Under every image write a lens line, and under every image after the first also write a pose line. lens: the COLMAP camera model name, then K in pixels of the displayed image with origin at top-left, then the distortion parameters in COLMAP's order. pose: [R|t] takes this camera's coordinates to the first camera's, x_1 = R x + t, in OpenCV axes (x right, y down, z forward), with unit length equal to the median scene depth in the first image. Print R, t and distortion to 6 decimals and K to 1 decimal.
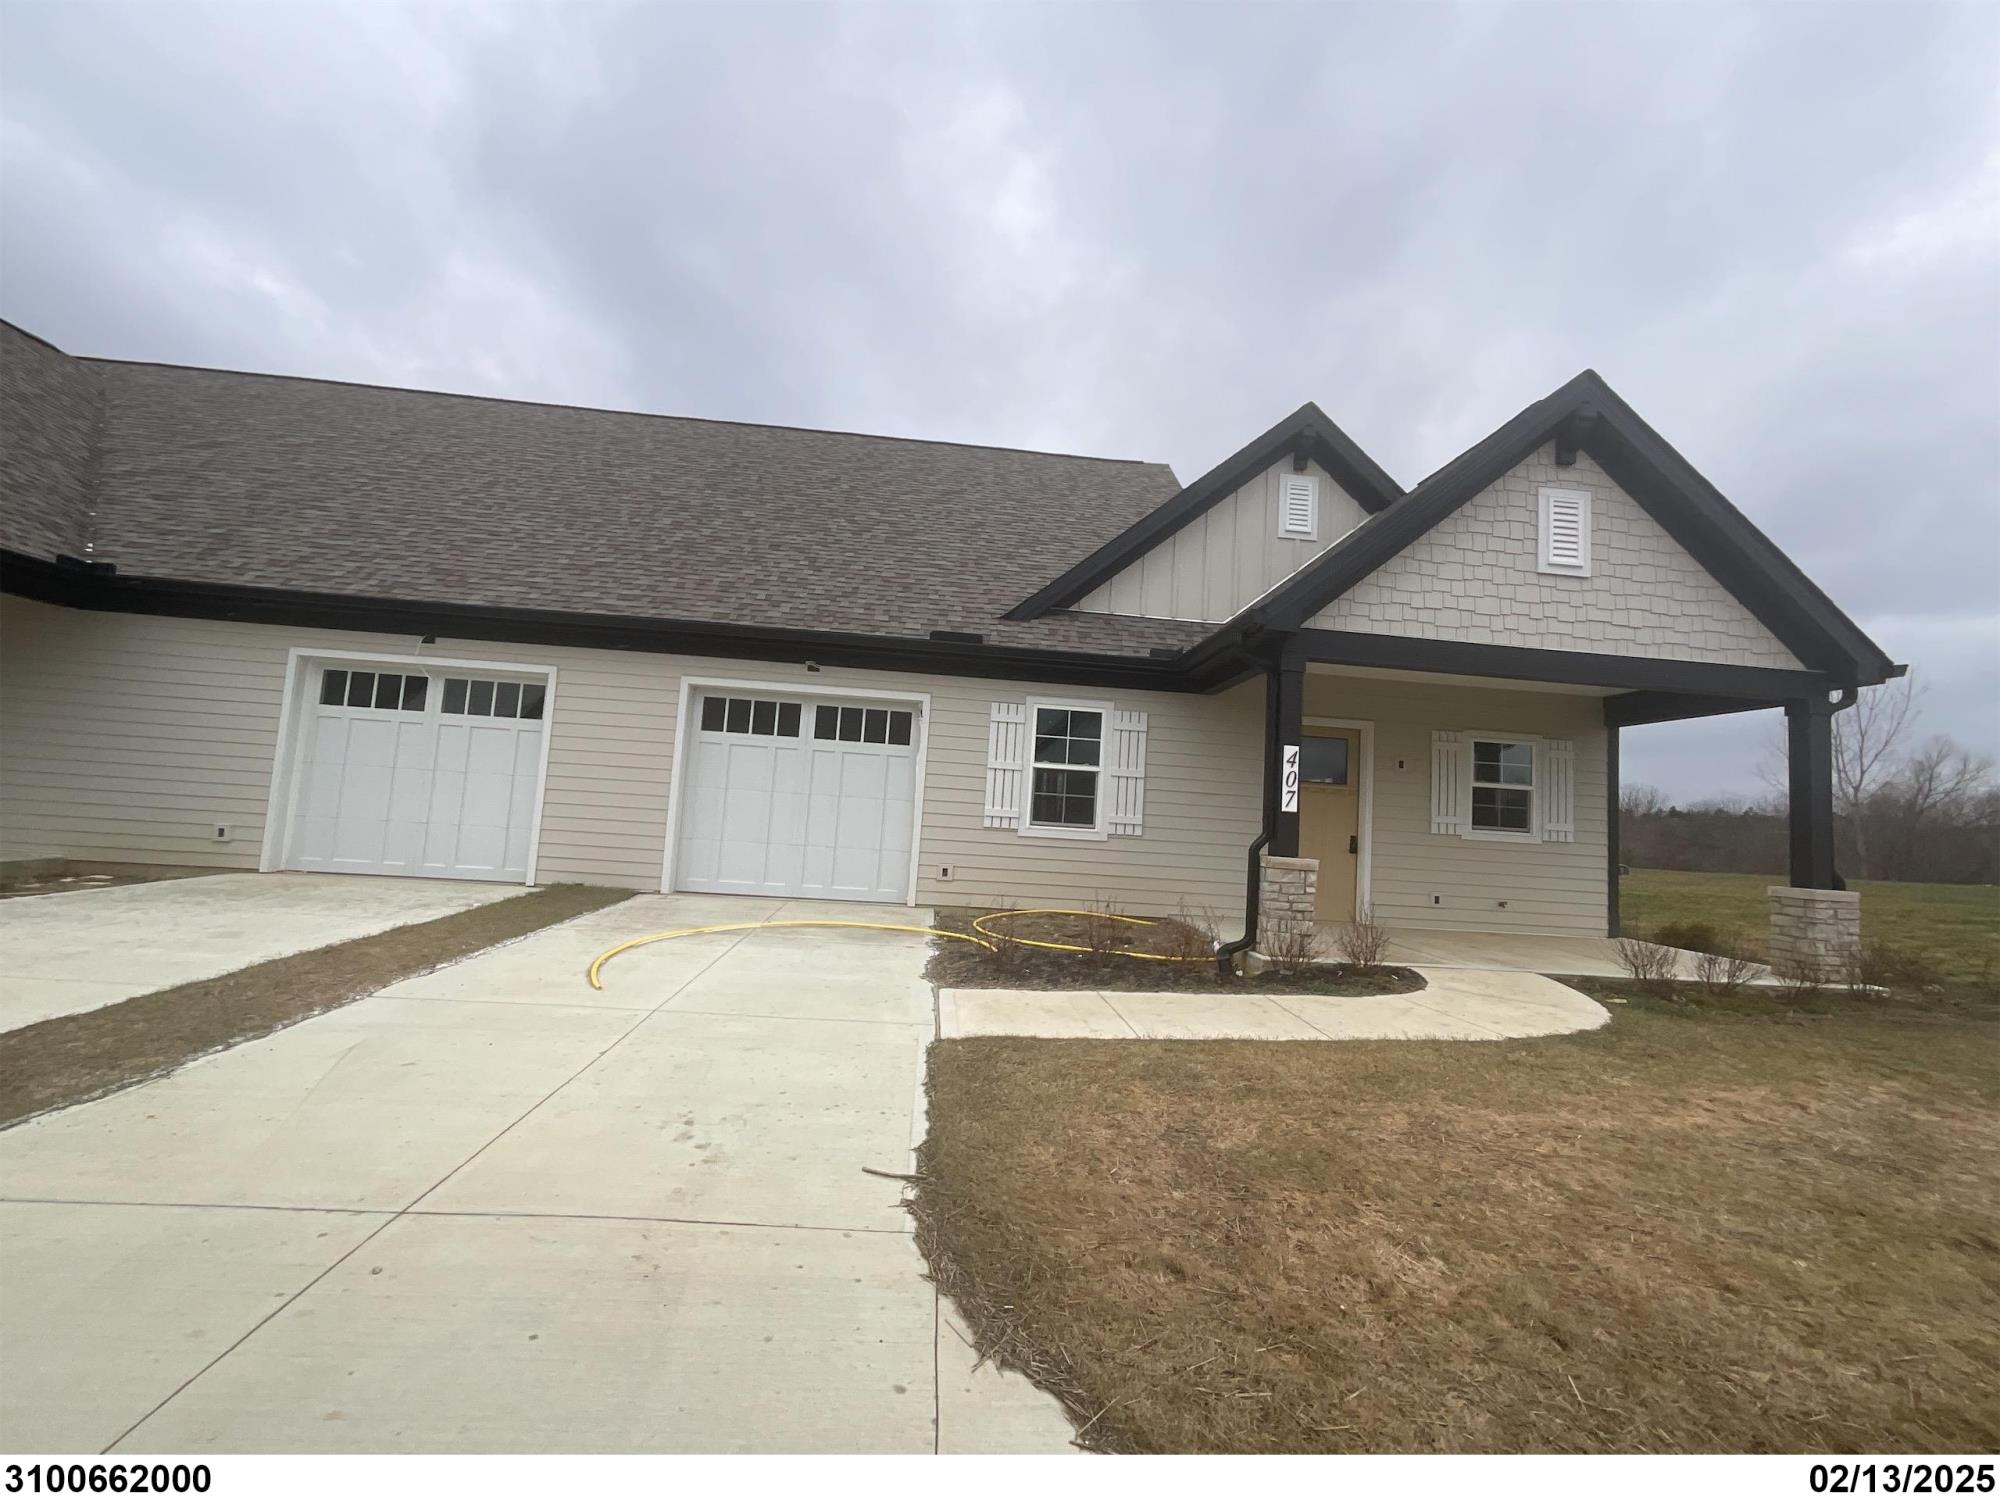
lens RADIAL K [[801.8, 0, 1000.7], [0, 801.8, 743.4], [0, 0, 1]] dist [-0.000313, 0.000368]
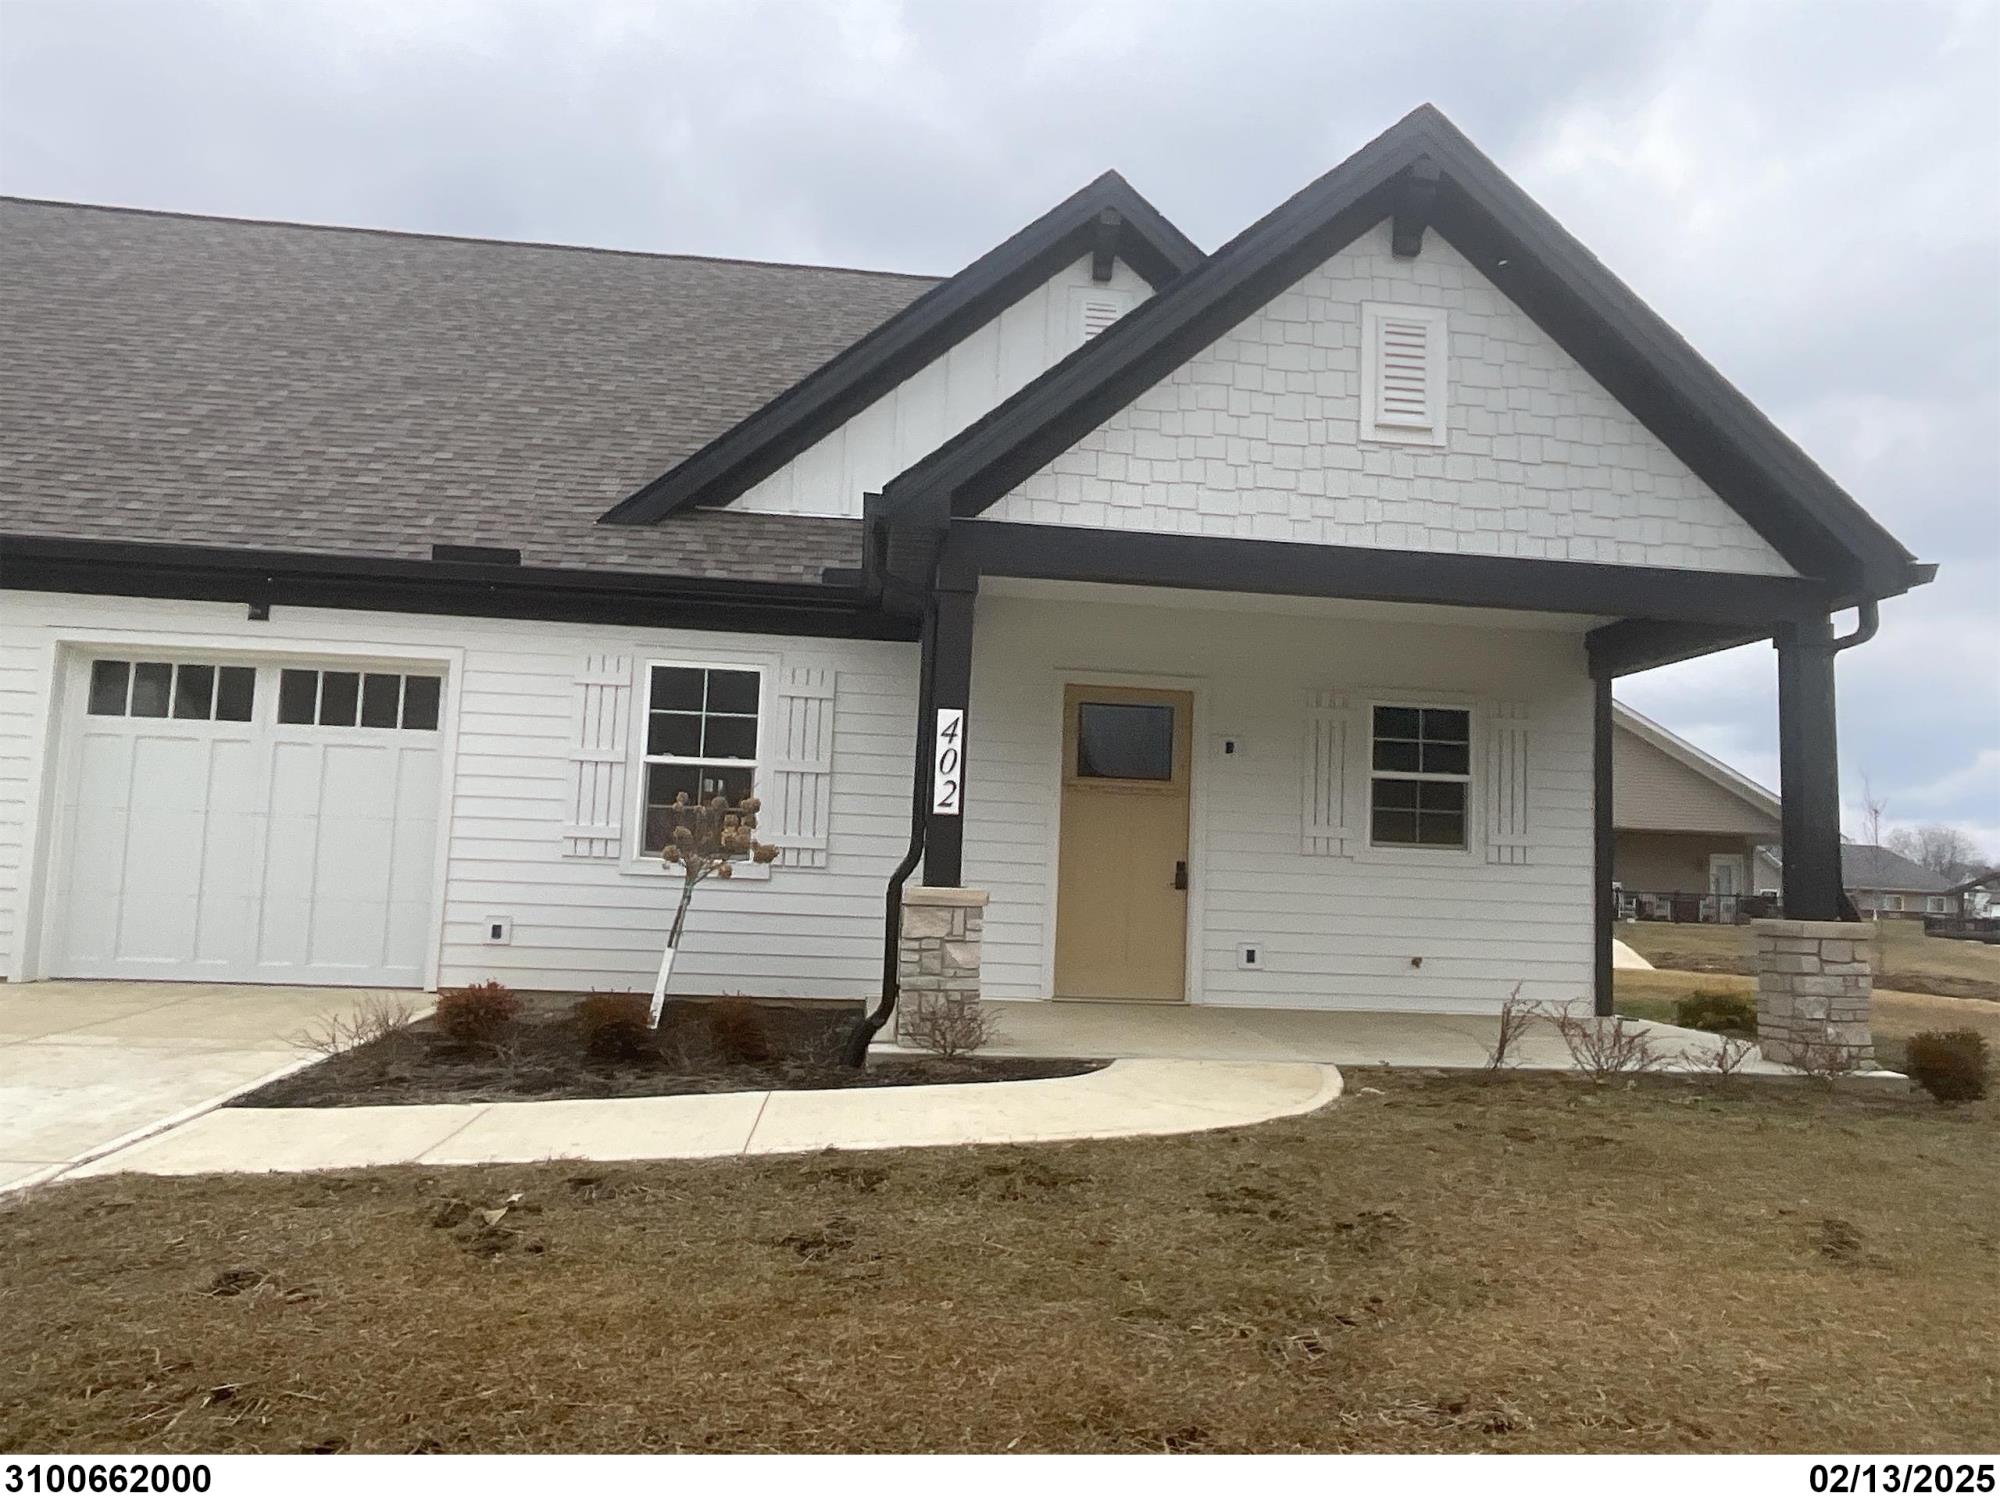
lens RADIAL K [[1259.0, 0, 993.8], [0, 1259.0, 754.9], [0, 0, 1]] dist [-0.010723, -0.001151]
pose [[0.999646, -0.022618, 0.014027, 0.298093], [0.022482, 0.999699, 0.009775, 0.020993], [-0.014244, -0.009456, 0.999854, 0.019360]]
